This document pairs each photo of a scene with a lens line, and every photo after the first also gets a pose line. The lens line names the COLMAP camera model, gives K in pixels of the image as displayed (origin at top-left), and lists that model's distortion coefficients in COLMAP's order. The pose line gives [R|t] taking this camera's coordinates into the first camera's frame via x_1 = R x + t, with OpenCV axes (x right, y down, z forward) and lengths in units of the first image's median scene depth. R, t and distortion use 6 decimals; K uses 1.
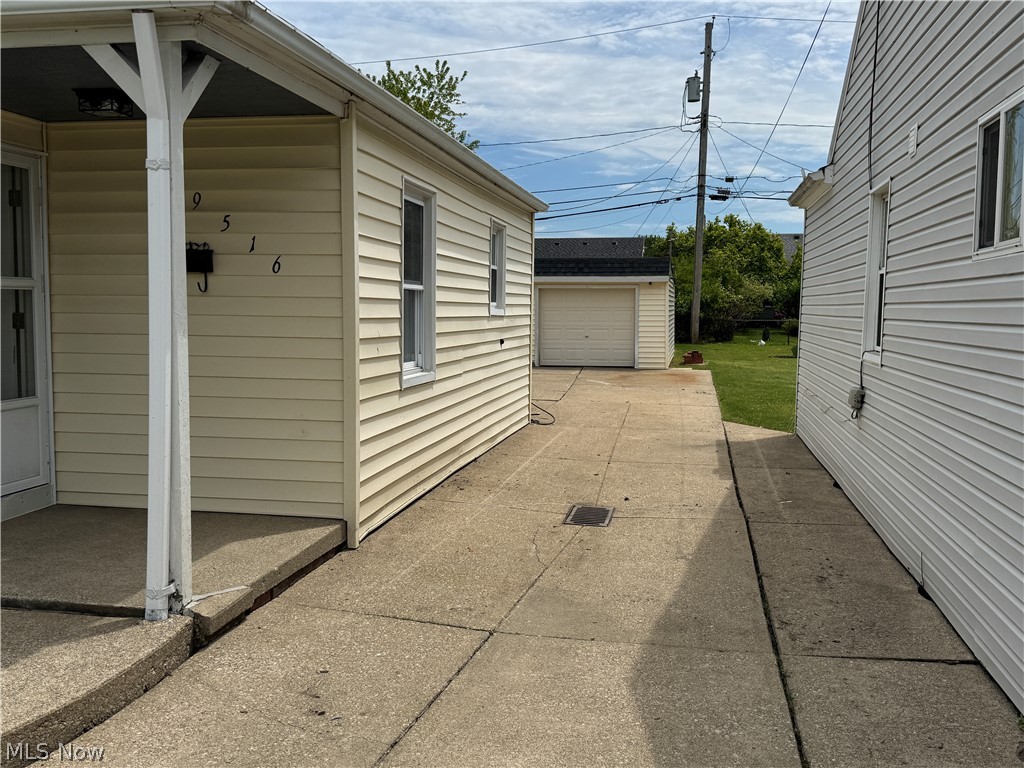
lens RADIAL K [[935.9, 0, 514.7], [0, 935.9, 392.0], [0, 0, 1]] dist [0.056220, 0.000000]
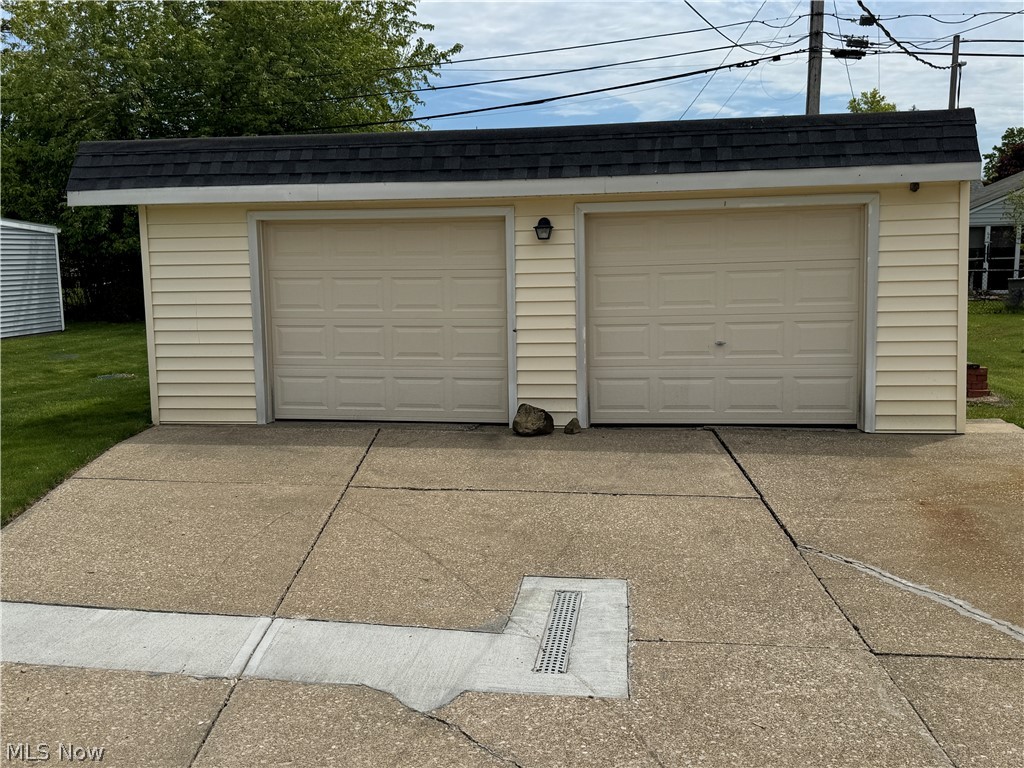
lens RADIAL K [[980.6, 0, 511.8], [0, 980.6, 384.7], [0, 0, 1]] dist [-0.006263, 0.000000]
pose [[0.998661, -0.040071, 0.032724, -0.060379], [0.038688, 0.998374, 0.041861, -0.233737], [-0.034348, -0.040539, 0.998587, 2.338404]]
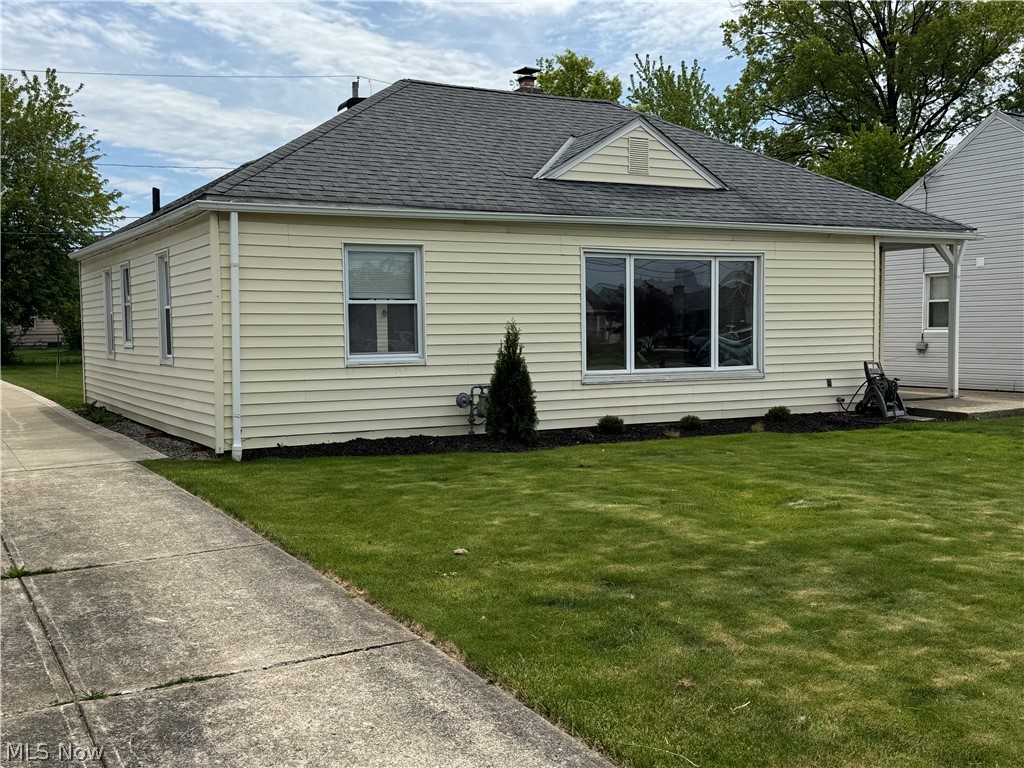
lens RADIAL K [[1086.6, 0, 509.6], [0, 1086.6, 383.8], [0, 0, 1]] dist [0.100676, 0.000000]
pose [[0.780210, -0.052885, 0.623278, -2.942707], [0.078846, 0.996787, -0.014122, 0.071929], [-0.620528, 0.060161, 0.781873, -0.851894]]
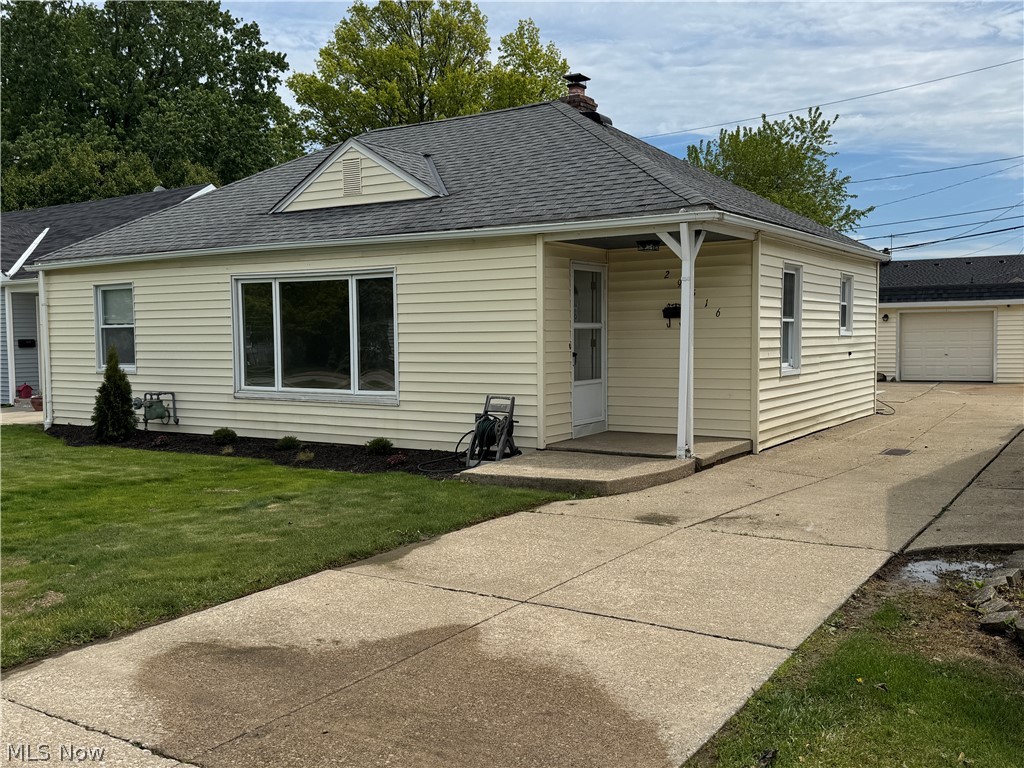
lens RADIAL K [[935.9, 0, 509.9], [0, 935.9, 393.9], [0, 0, 1]] dist [0.056220, 0.000000]
pose [[0.925101, 0.003034, -0.379710, 0.092985], [-0.013398, 0.999606, -0.024656, 0.089824], [0.379486, 0.027897, 0.924777, -0.967713]]
